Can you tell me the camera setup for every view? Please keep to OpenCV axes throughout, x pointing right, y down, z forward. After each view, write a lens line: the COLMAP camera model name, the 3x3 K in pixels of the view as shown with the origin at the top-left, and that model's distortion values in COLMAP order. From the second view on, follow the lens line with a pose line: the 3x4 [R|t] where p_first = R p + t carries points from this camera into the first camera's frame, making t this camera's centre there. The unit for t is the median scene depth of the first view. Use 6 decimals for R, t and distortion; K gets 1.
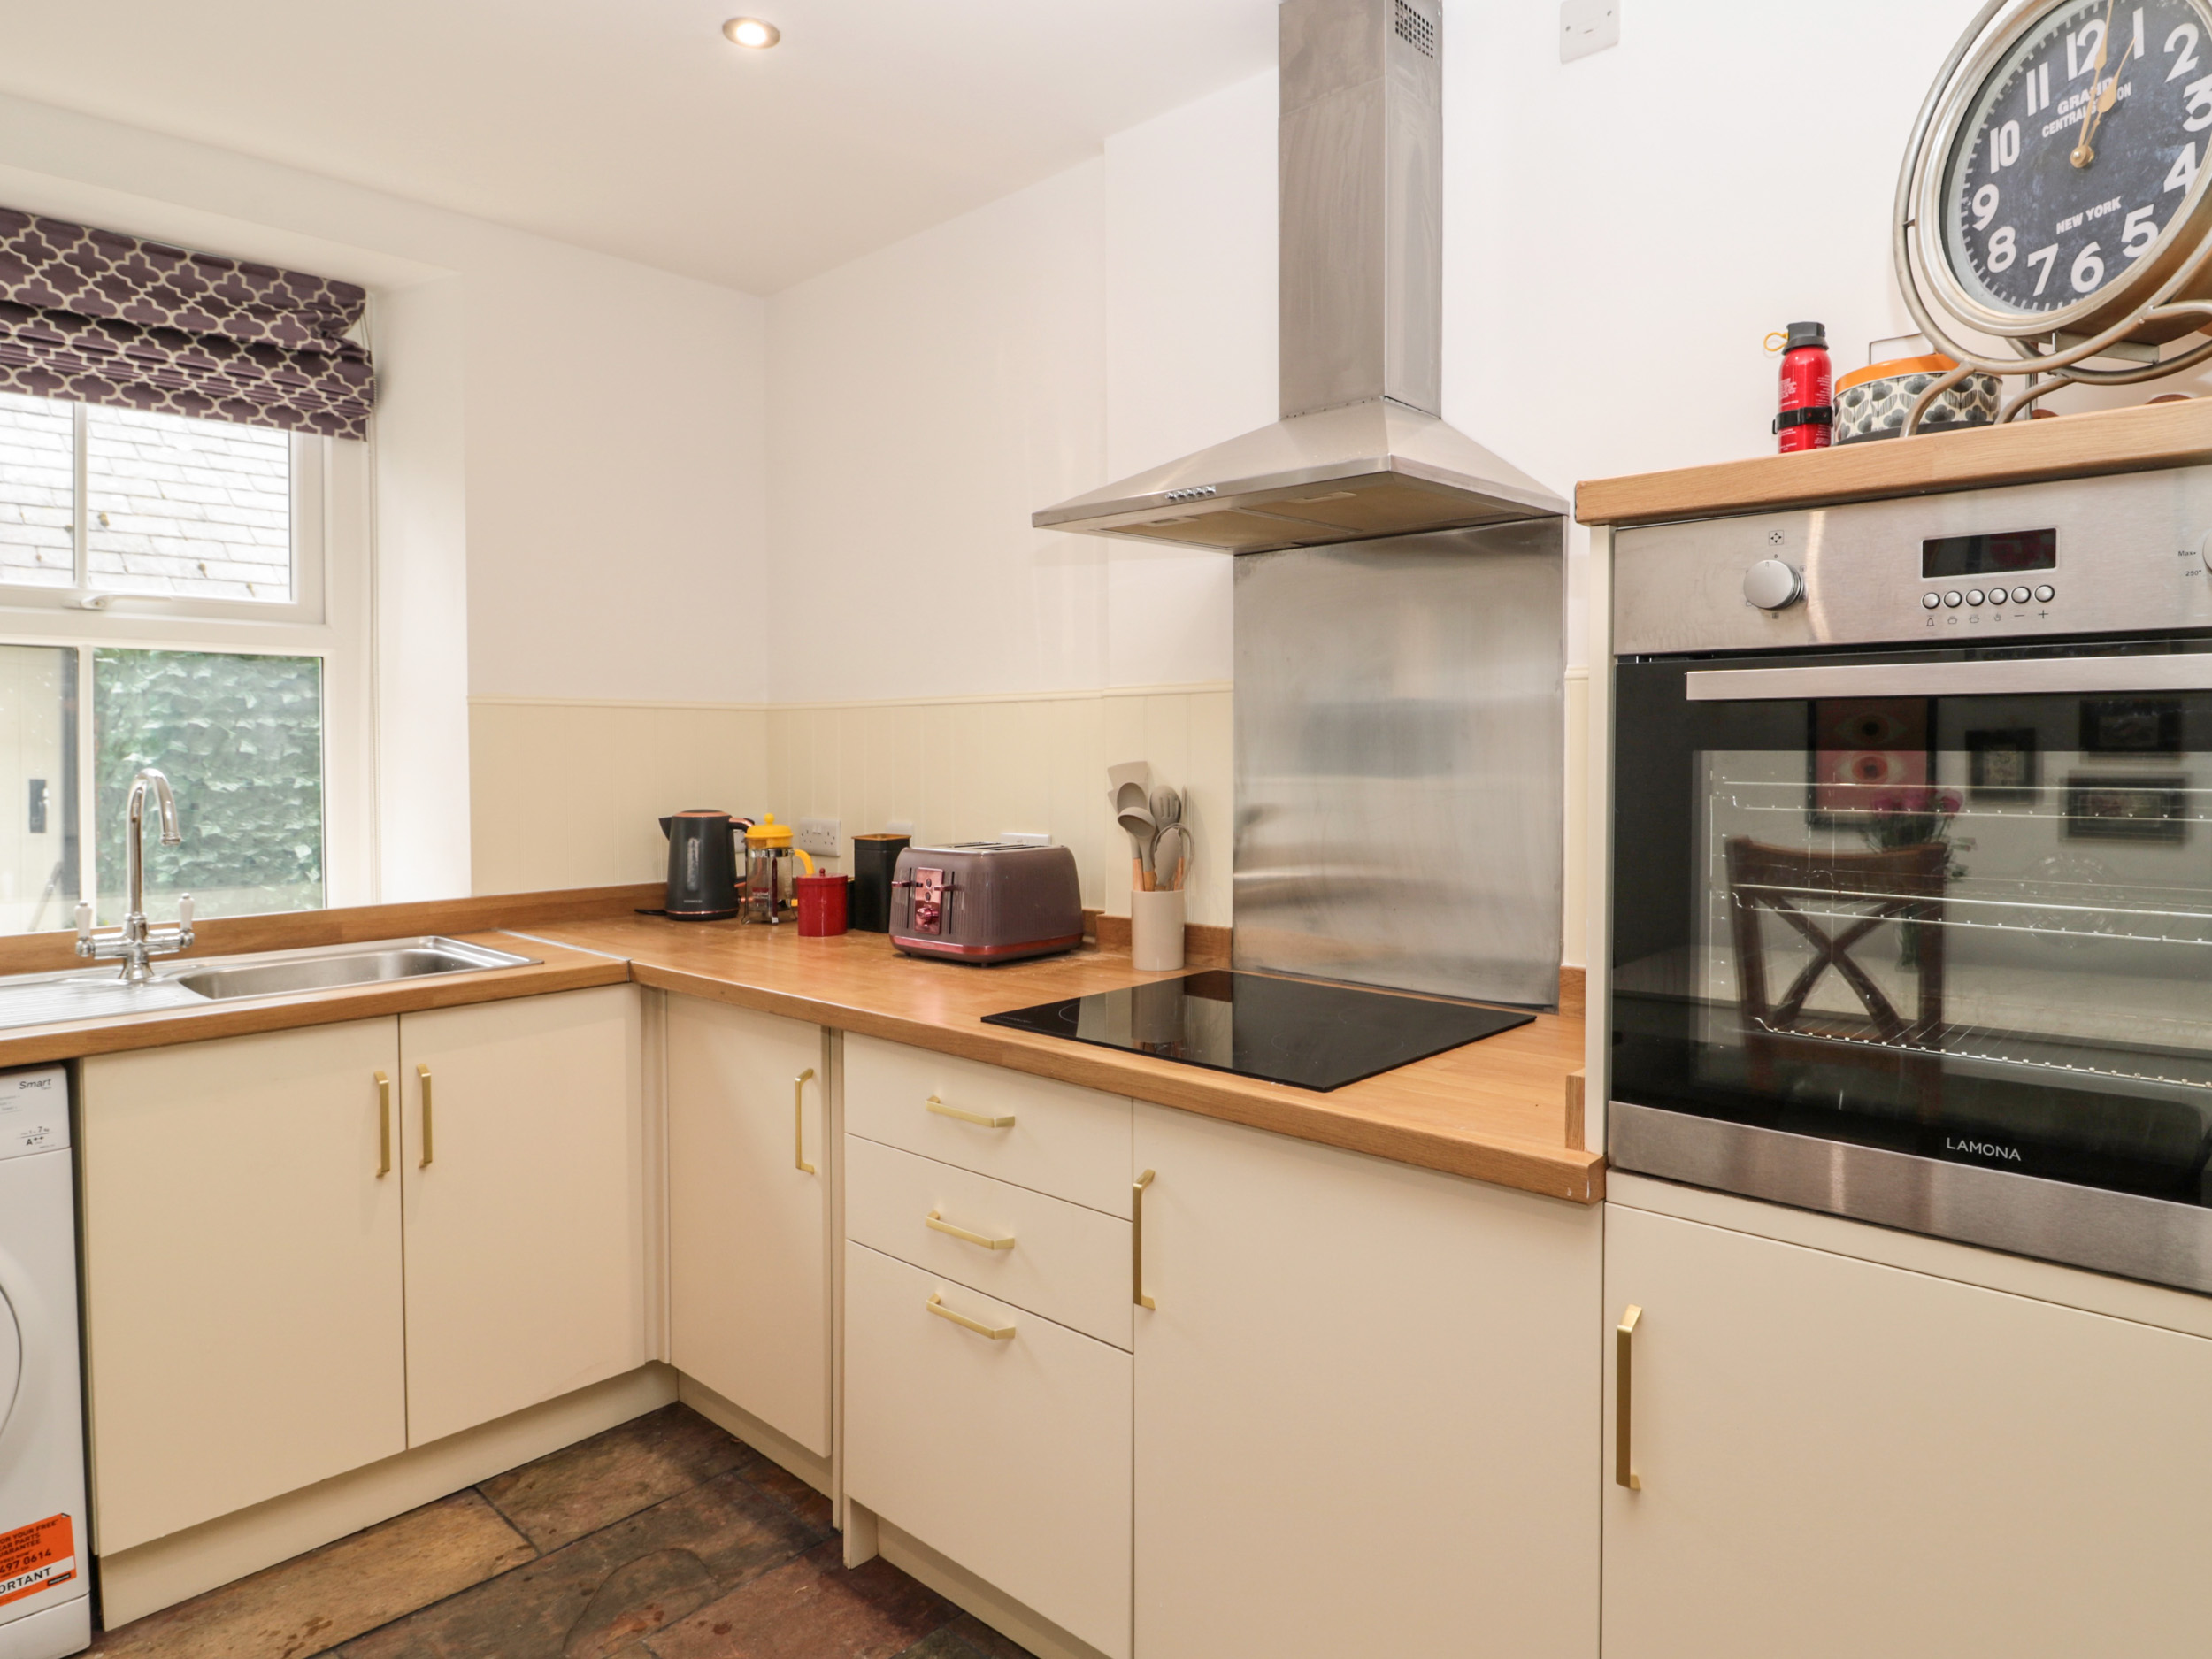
lens RADIAL K [[1324.9, 0, 1199.6], [0, 1324.9, 776.4], [0, 0, 1]] dist [-0.005446, -0.008395]
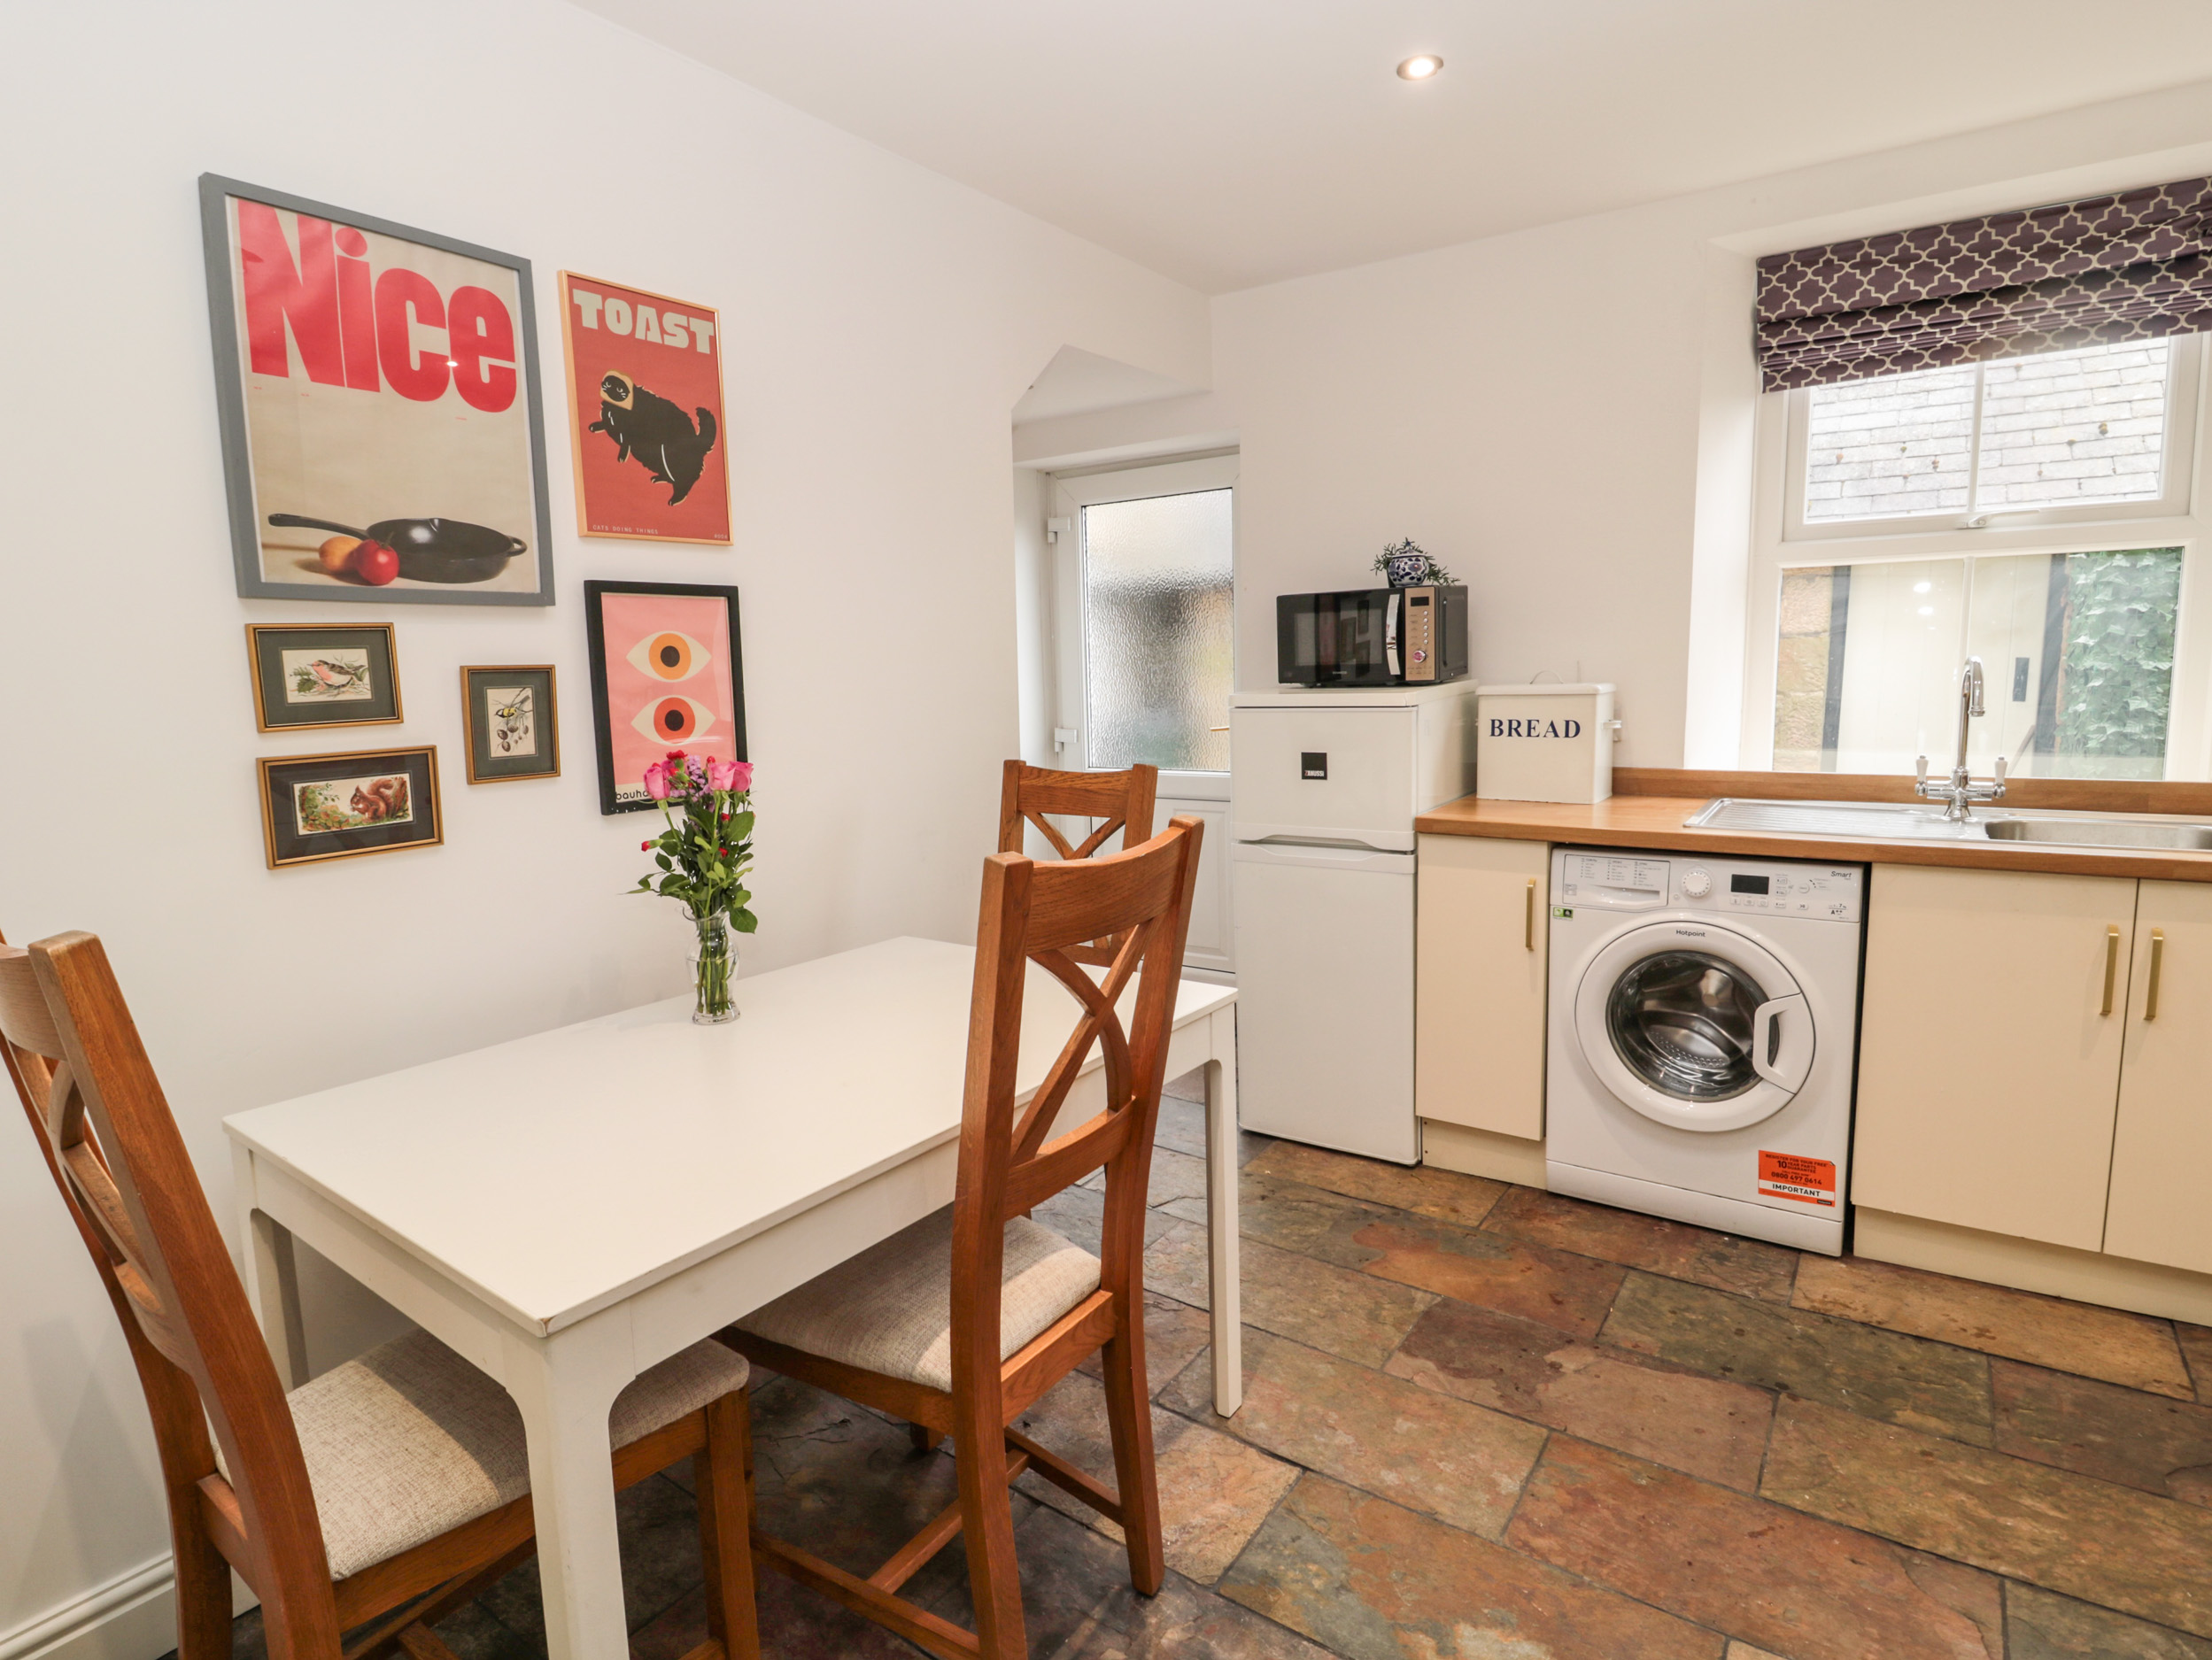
lens RADIAL K [[1148.7, 0, 1083.4], [0, 1148.7, 814.3], [0, 0, 1]] dist [0.000322, -0.013082]
pose [[0.101288, 0.131438, -0.986136, 0.227370], [0.011164, 0.991022, 0.133235, -0.010311], [0.994795, -0.024505, 0.098911, 0.024117]]
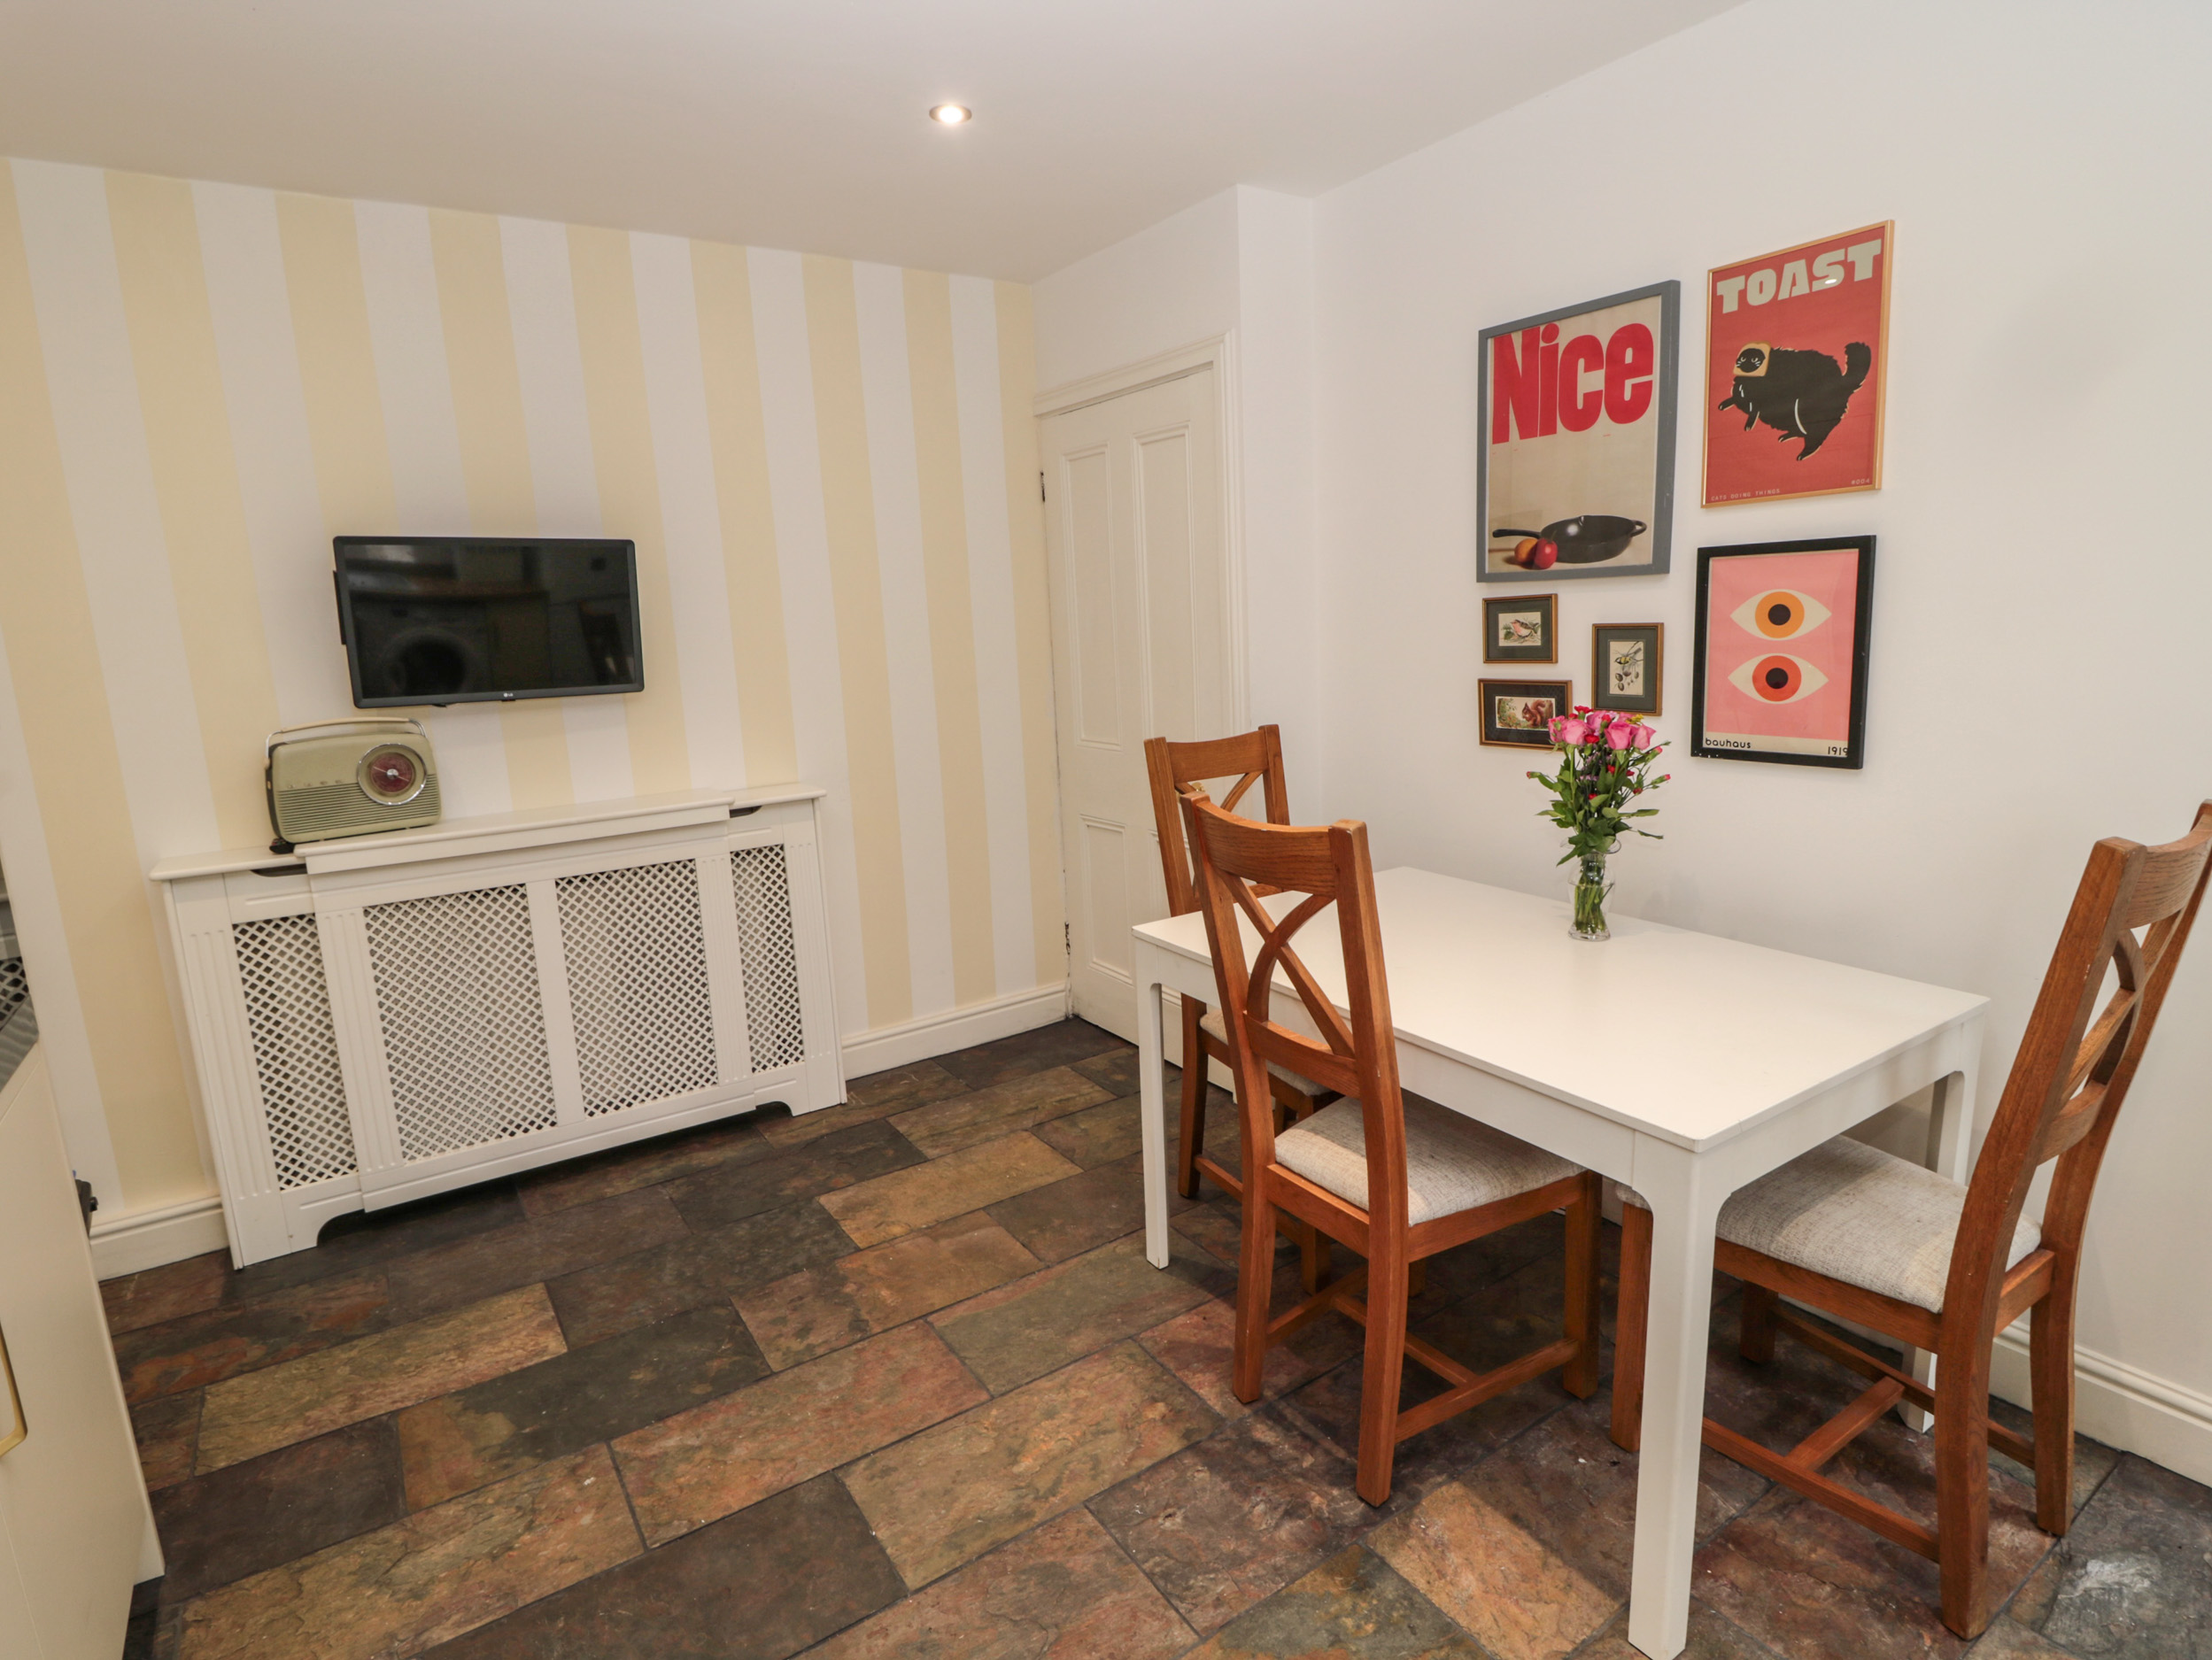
lens RADIAL K [[1148.7, 0, 1107.1], [0, 1148.7, 820.2], [0, 0, 1]] dist [0.000322, -0.013082]
pose [[-0.968781, 0.006144, 0.247841, -0.448740], [0.055928, 0.979338, 0.194341, -0.065910], [-0.241526, 0.202136, -0.949108, 0.850240]]
